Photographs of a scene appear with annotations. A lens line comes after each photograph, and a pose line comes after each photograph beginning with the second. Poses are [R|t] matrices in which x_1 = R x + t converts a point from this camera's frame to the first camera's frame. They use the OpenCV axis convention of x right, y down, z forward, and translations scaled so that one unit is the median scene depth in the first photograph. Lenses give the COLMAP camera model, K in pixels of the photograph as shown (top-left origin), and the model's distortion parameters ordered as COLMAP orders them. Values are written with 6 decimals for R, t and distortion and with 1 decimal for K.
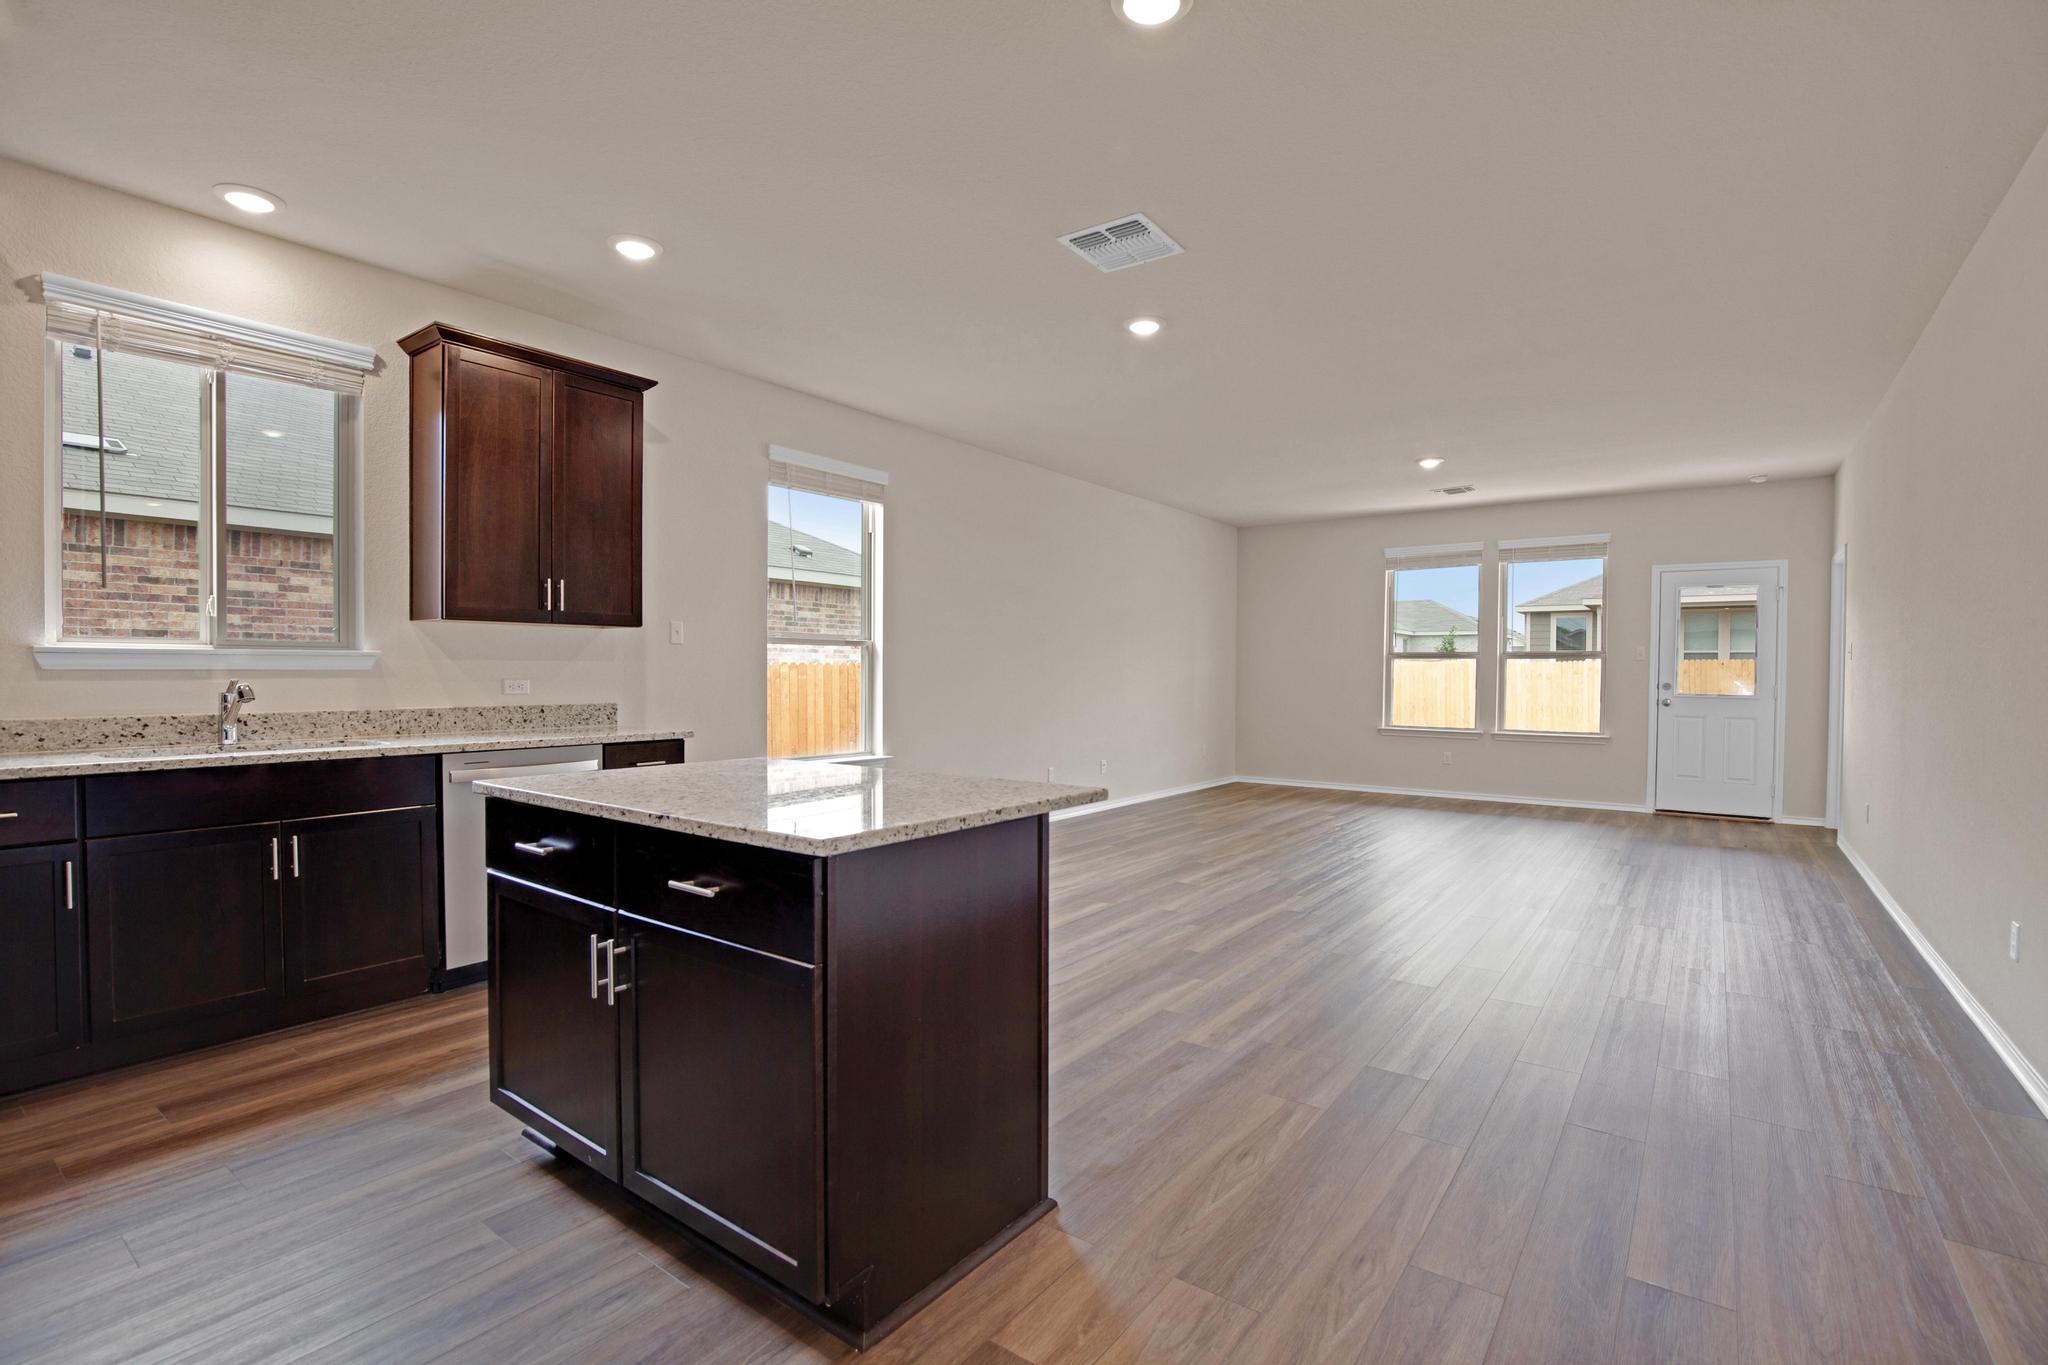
lens RADIAL K [[935.1, 0, 1033.2], [0, 935.1, 688.6], [0, 0, 1]] dist [-0.037323, 0.008473]
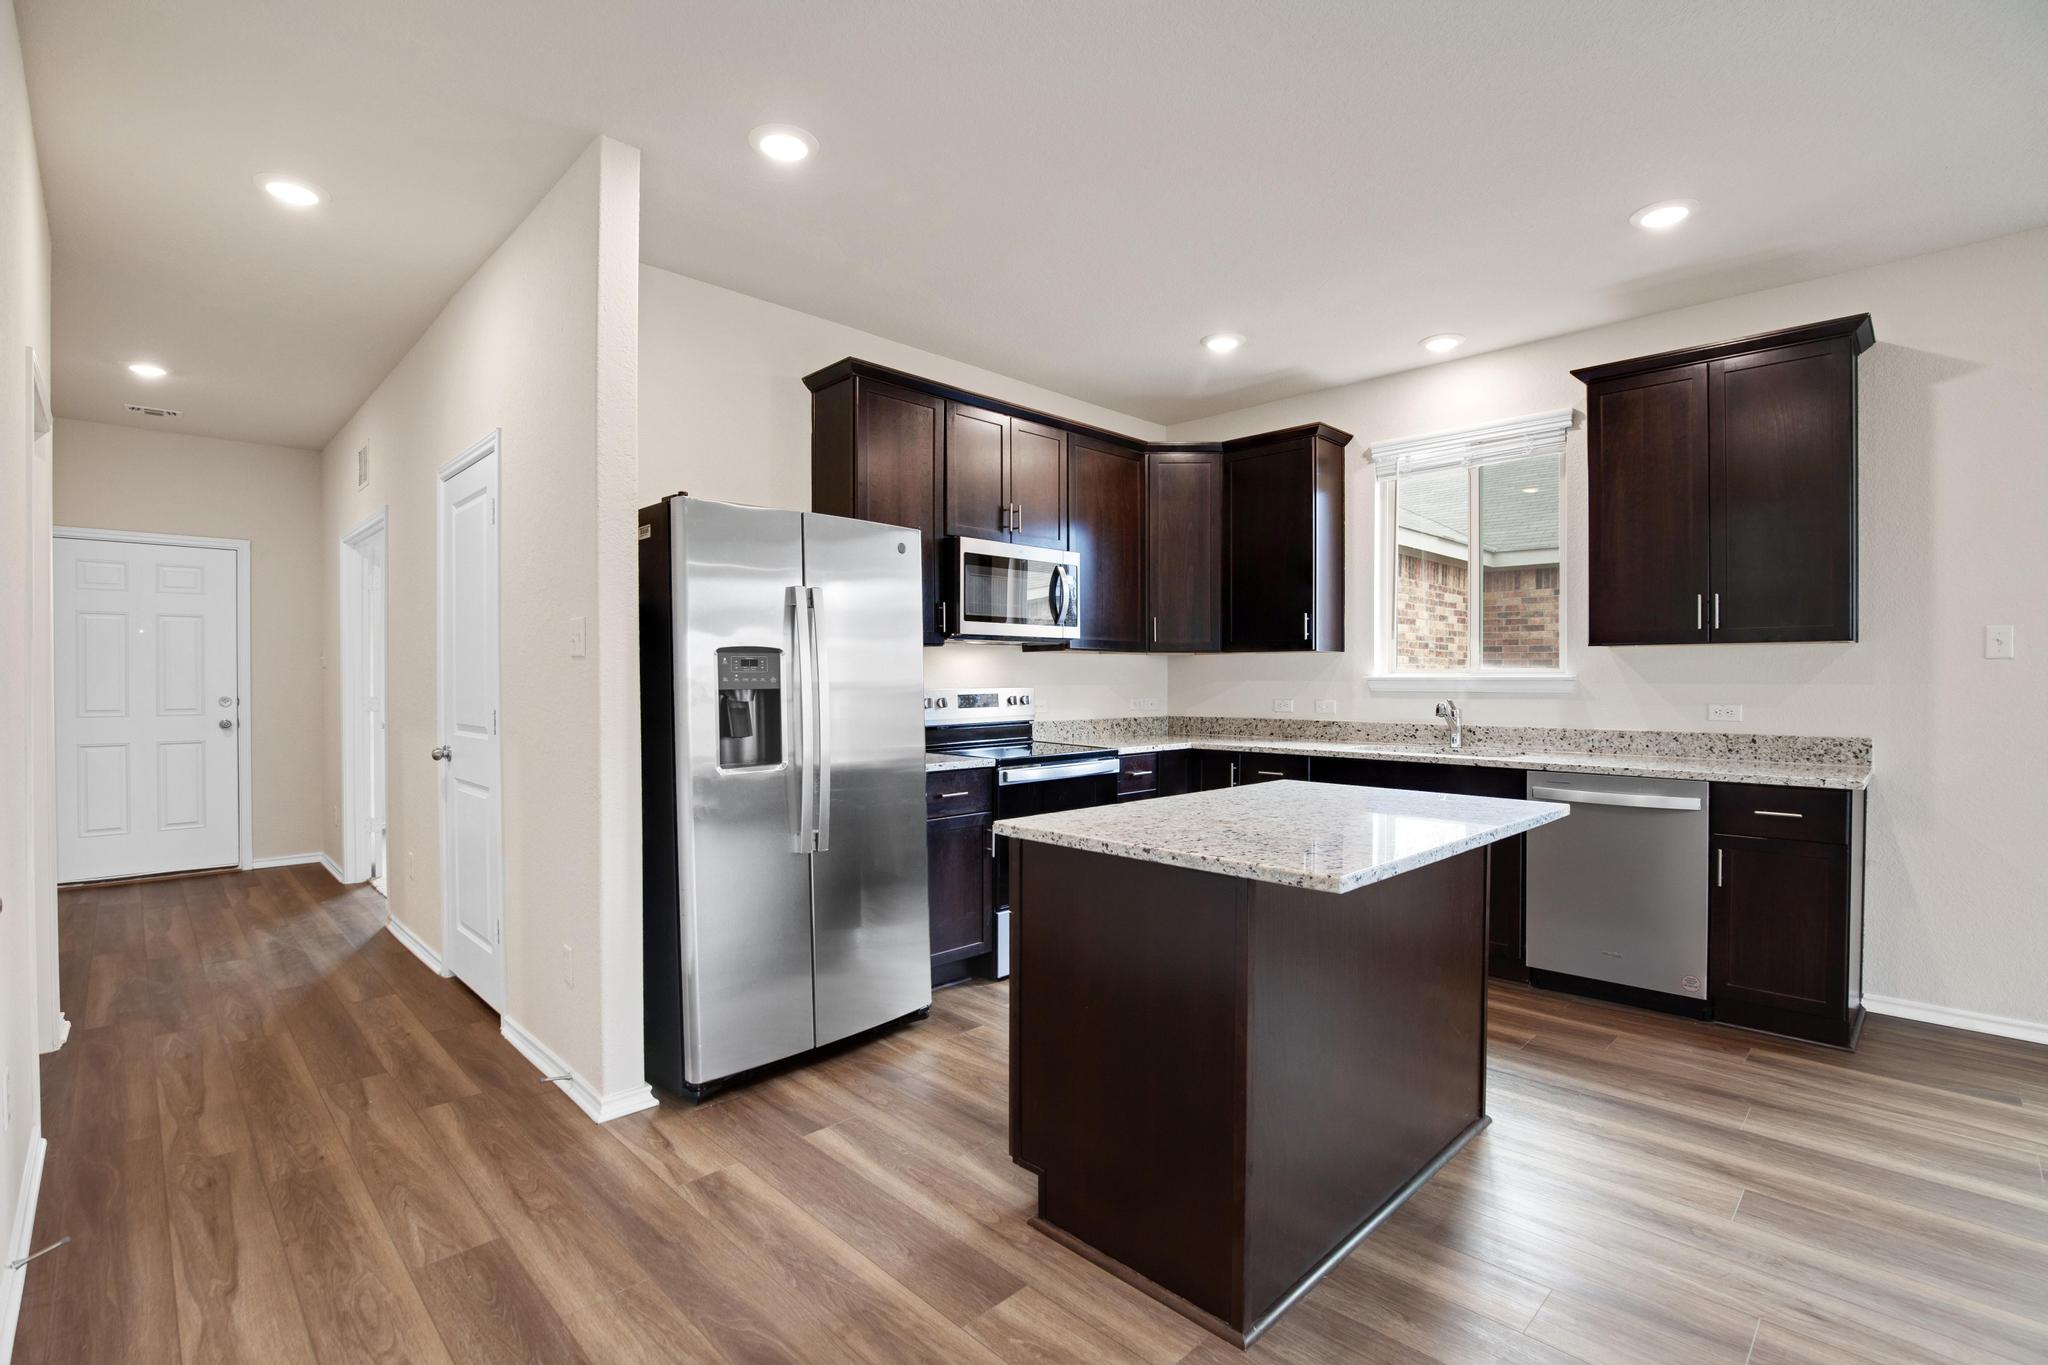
lens RADIAL K [[935.1, 0, 1033.2], [0, 935.1, 688.6], [0, 0, 1]] dist [-0.037323, 0.008473]
pose [[-0.152298, 0.007778, -0.988304, 0.302201], [-0.017834, 0.999785, 0.010616, -0.015803], [0.988174, 0.019242, -0.152126, 0.318695]]
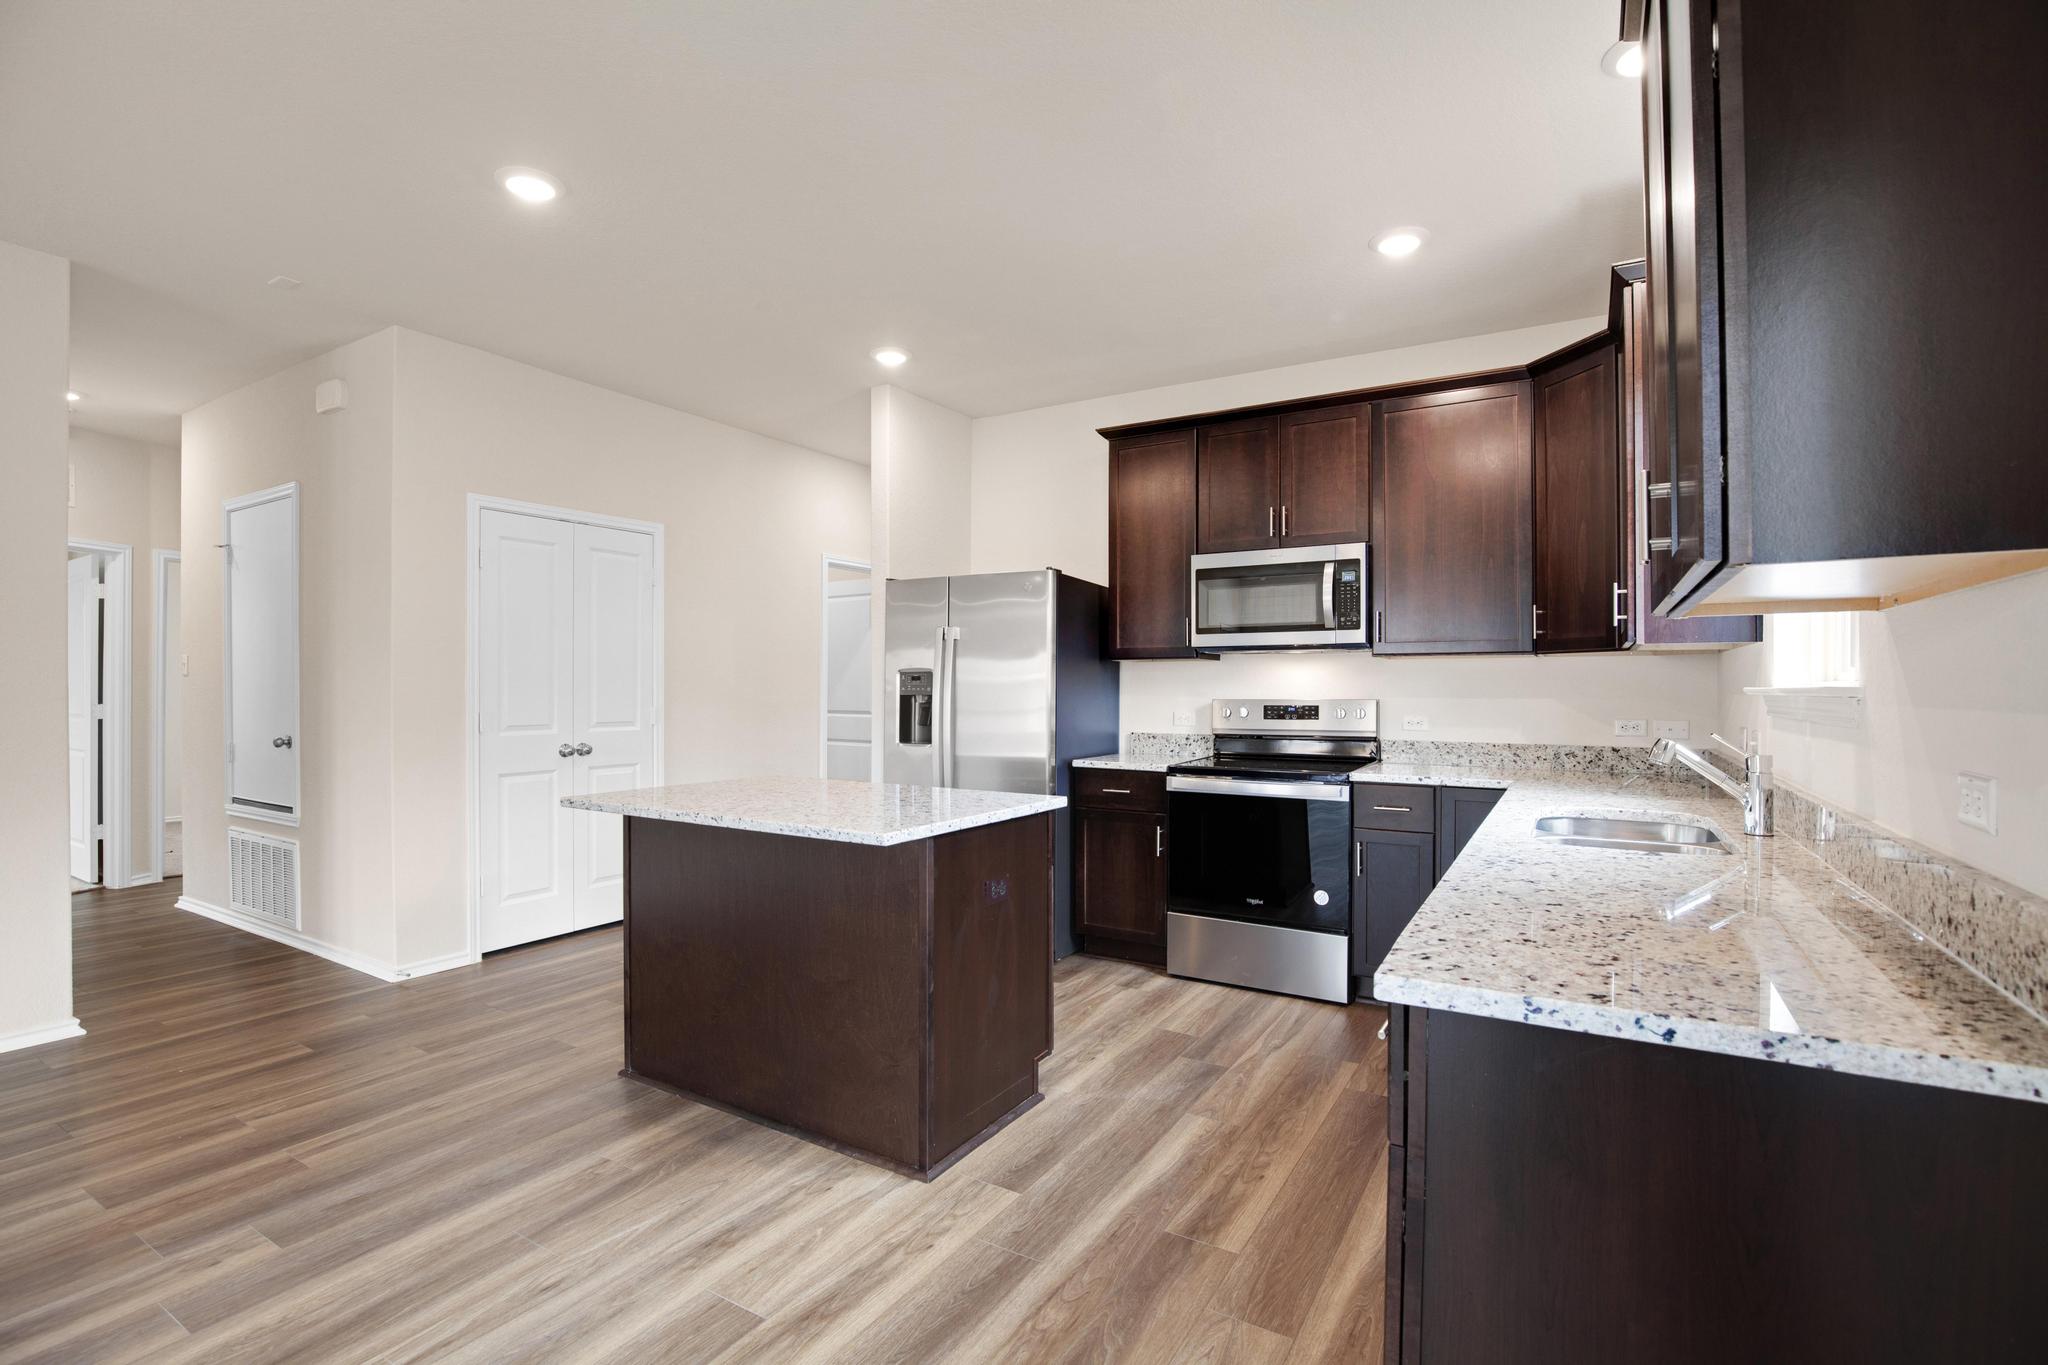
lens RADIAL K [[935.1, 0, 1033.2], [0, 935.1, 688.6], [0, 0, 1]] dist [-0.037323, 0.008473]
pose [[-0.995729, -0.005704, -0.092144, -0.167521], [-0.007270, 0.999835, 0.016670, -0.026573], [0.092034, 0.017268, -0.995606, 0.861435]]
